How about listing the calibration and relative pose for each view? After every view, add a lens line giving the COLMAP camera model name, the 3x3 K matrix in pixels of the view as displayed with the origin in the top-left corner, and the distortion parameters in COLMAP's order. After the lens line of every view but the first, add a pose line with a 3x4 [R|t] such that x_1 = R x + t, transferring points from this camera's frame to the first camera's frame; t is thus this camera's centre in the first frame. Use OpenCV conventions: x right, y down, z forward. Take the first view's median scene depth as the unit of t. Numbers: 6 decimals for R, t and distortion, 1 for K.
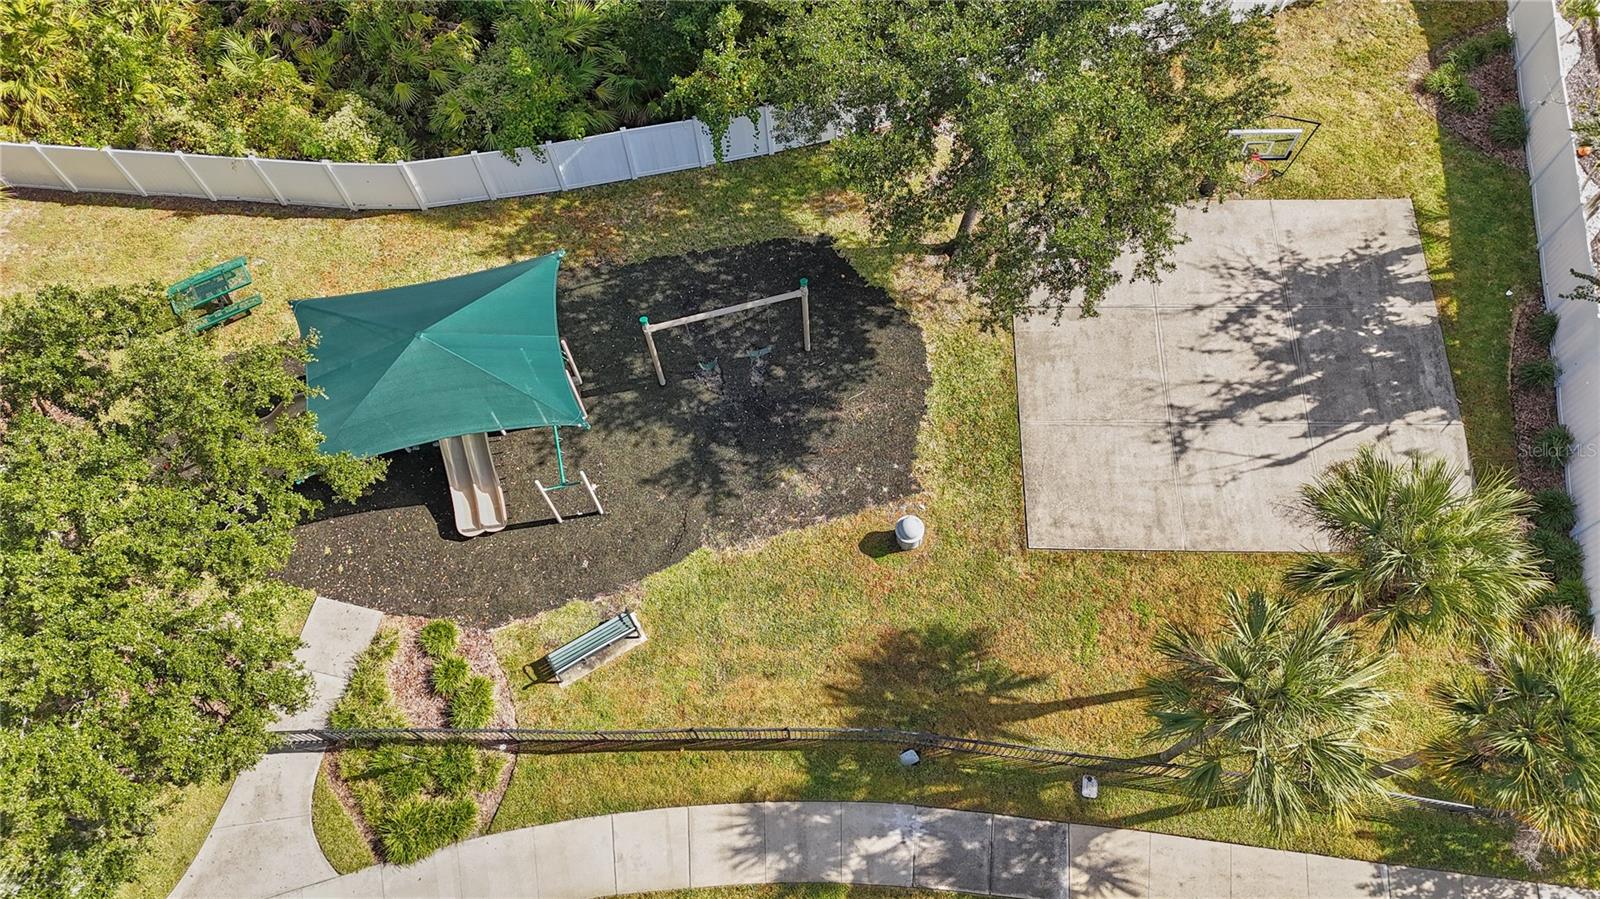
lens RADIAL K [[1175.1, 0, 800.2], [0, 1175.1, 448.4], [0, 0, 1]] dist [0.073119, -0.057083]
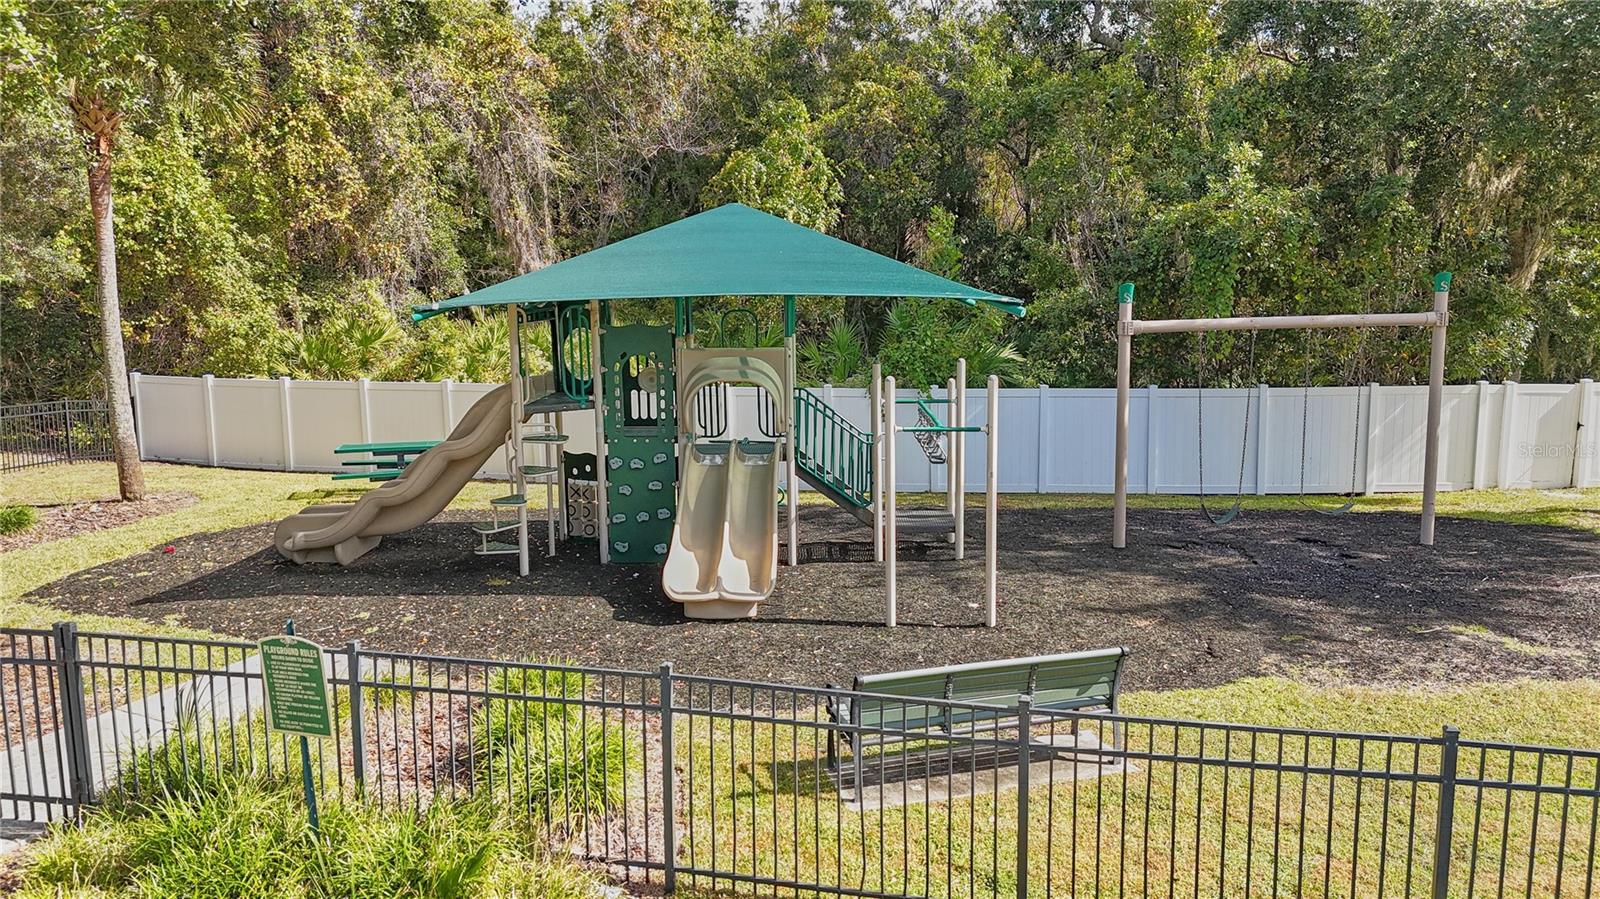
lens RADIAL K [[1175.1, 0, 805.8], [0, 1175.1, 449.1], [0, 0, 1]] dist [0.073119, -0.057083]
pose [[0.973156, 0.052960, -0.223971, -0.142515], [-0.214909, 0.557329, -0.801997, 0.363446], [0.082352, 0.828601, 0.553750, 0.710993]]
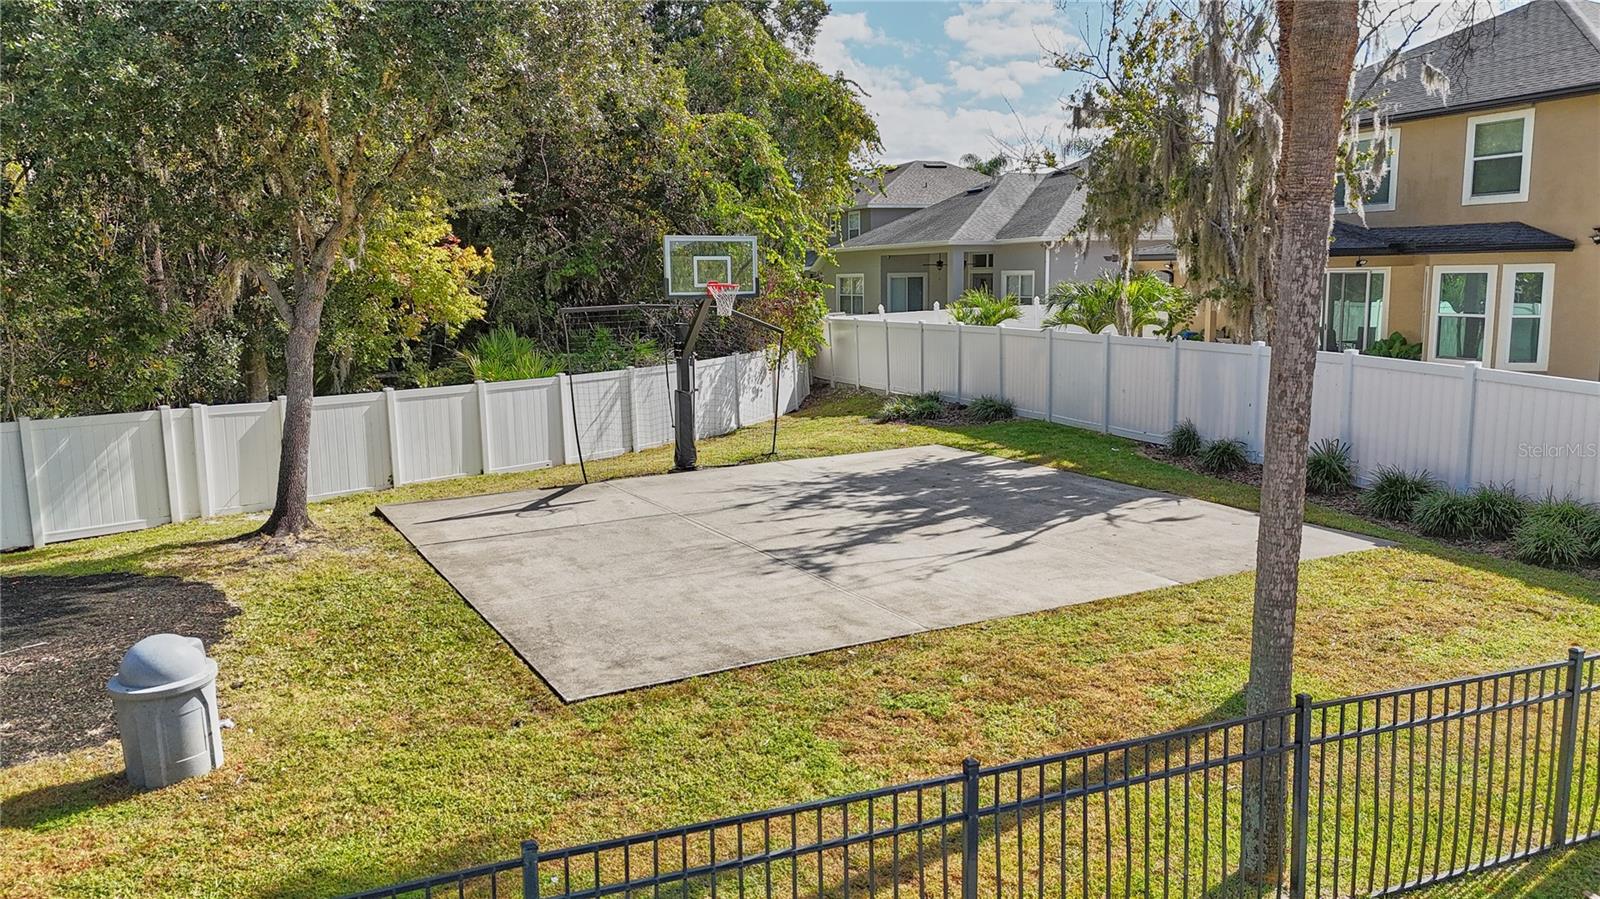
lens RADIAL K [[1175.1, 0, 806.4], [0, 1175.1, 448.6], [0, 0, 1]] dist [0.073119, -0.057083]
pose [[0.870993, -0.053637, 0.488358, 0.085839], [0.436756, 0.539725, -0.719682, 0.317040], [-0.224977, 0.840131, 0.493523, 0.723780]]
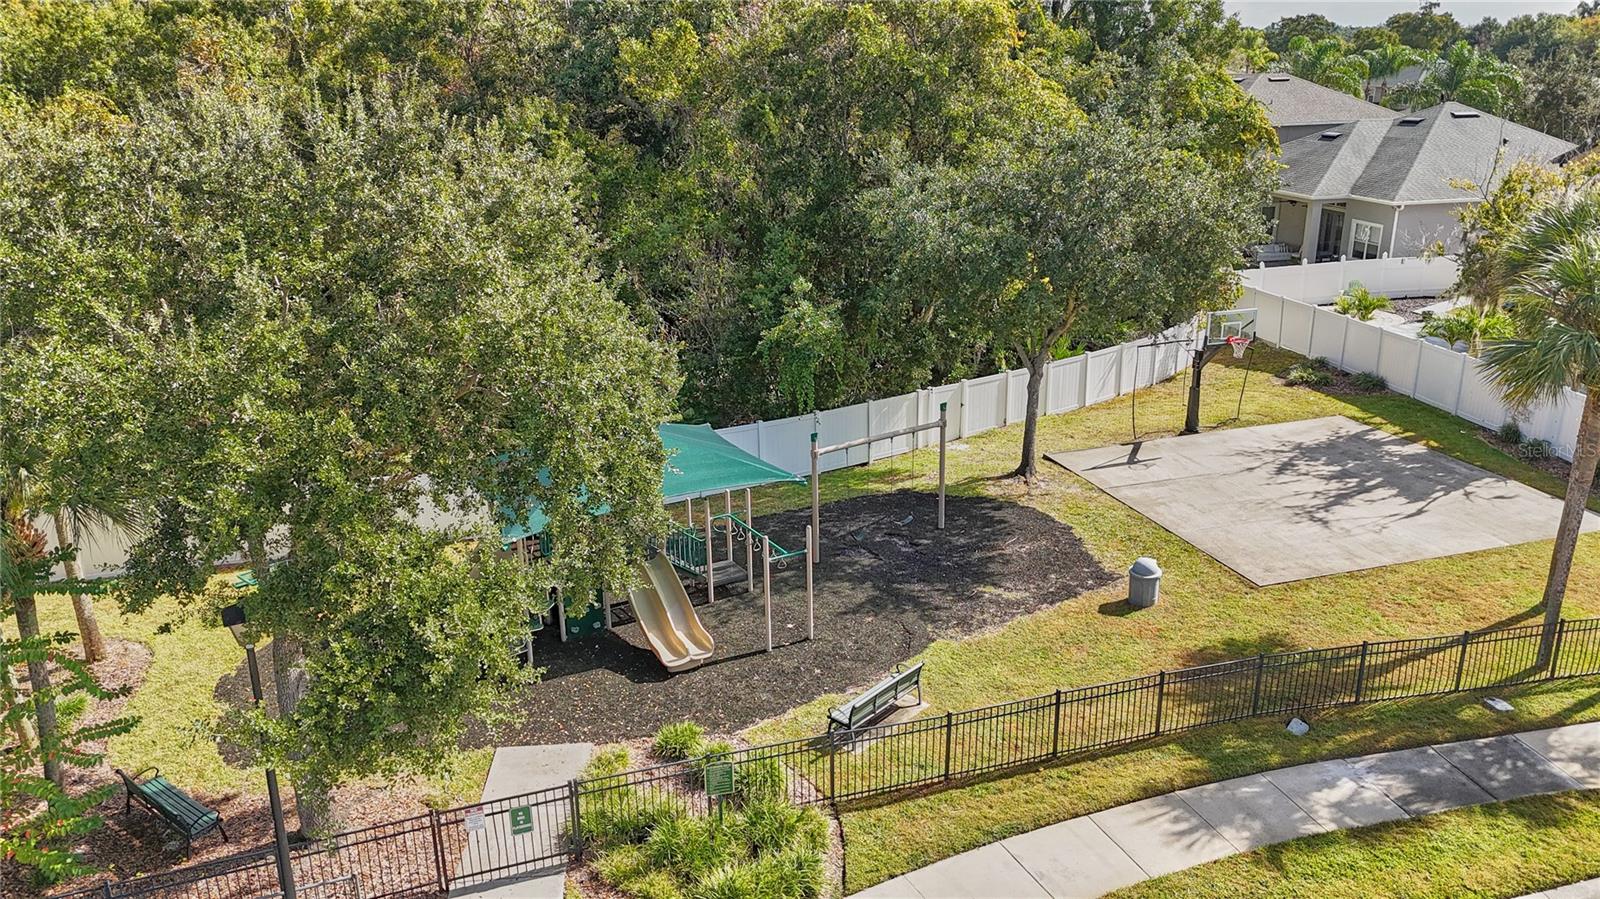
lens RADIAL K [[1175.1, 0, 803.8], [0, 1175.1, 446.7], [0, 0, 1]] dist [0.073119, -0.057083]
pose [[0.949291, -0.083542, 0.303097, -0.419904], [0.277325, 0.676666, -0.682066, 0.540470], [-0.148114, 0.731535, 0.665521, 0.326157]]
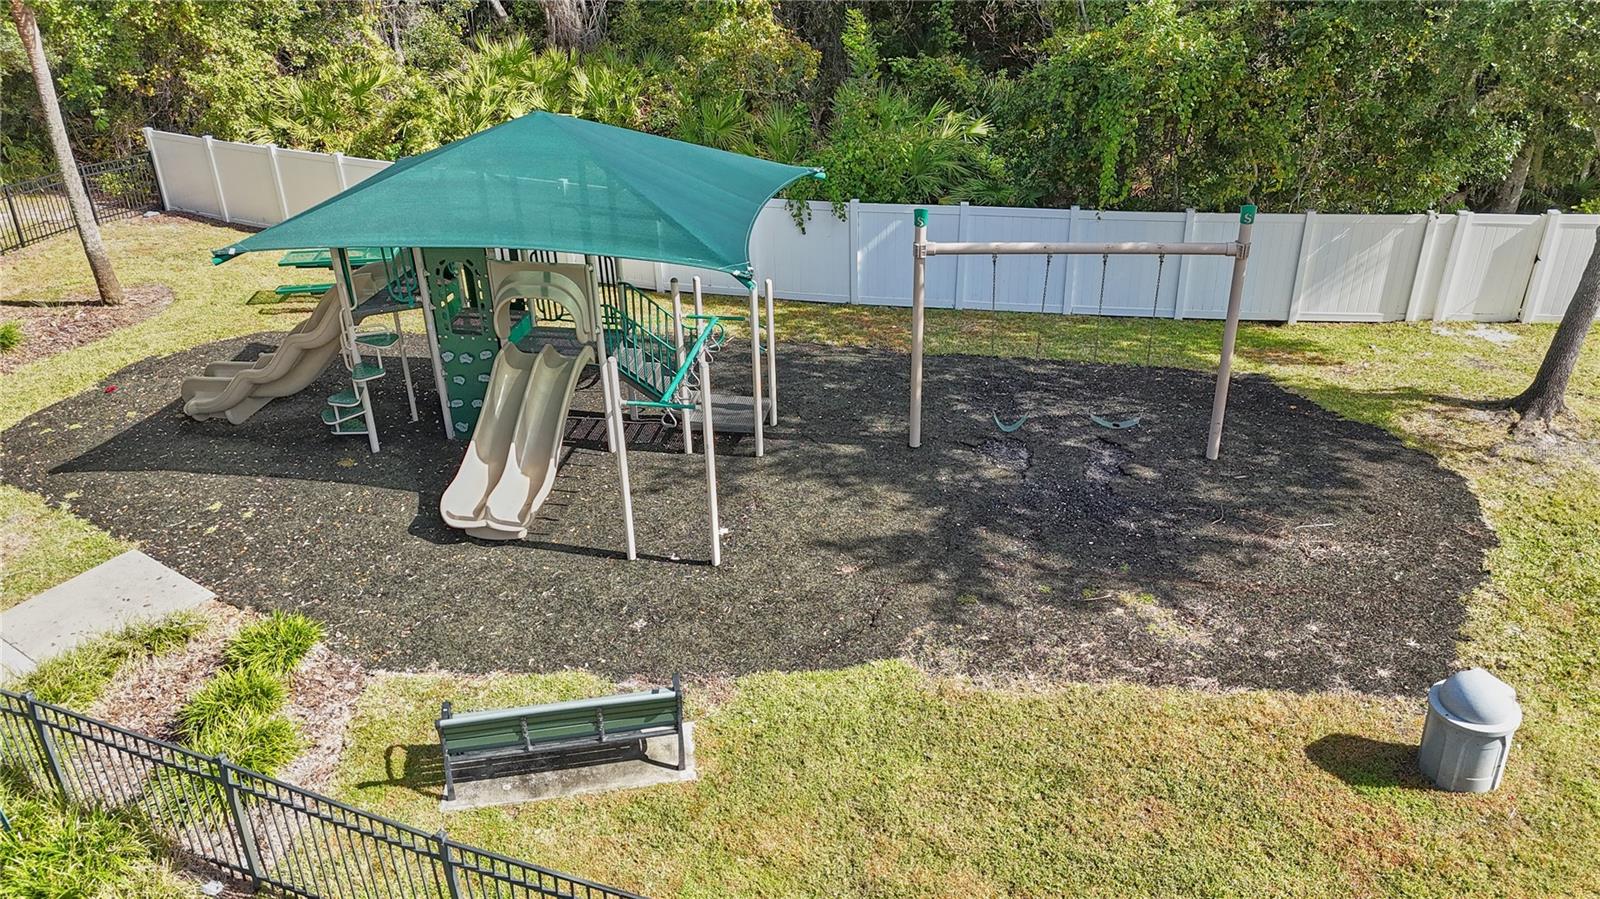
lens RADIAL K [[1175.1, 0, 798.8], [0, 1175.1, 449.3], [0, 0, 1]] dist [0.073119, -0.057083]
pose [[0.929832, 0.179643, -0.321156, 0.004604], [-0.335721, 0.771493, -0.540454, 0.260854], [0.150681, 0.610350, 0.777669, 0.607683]]
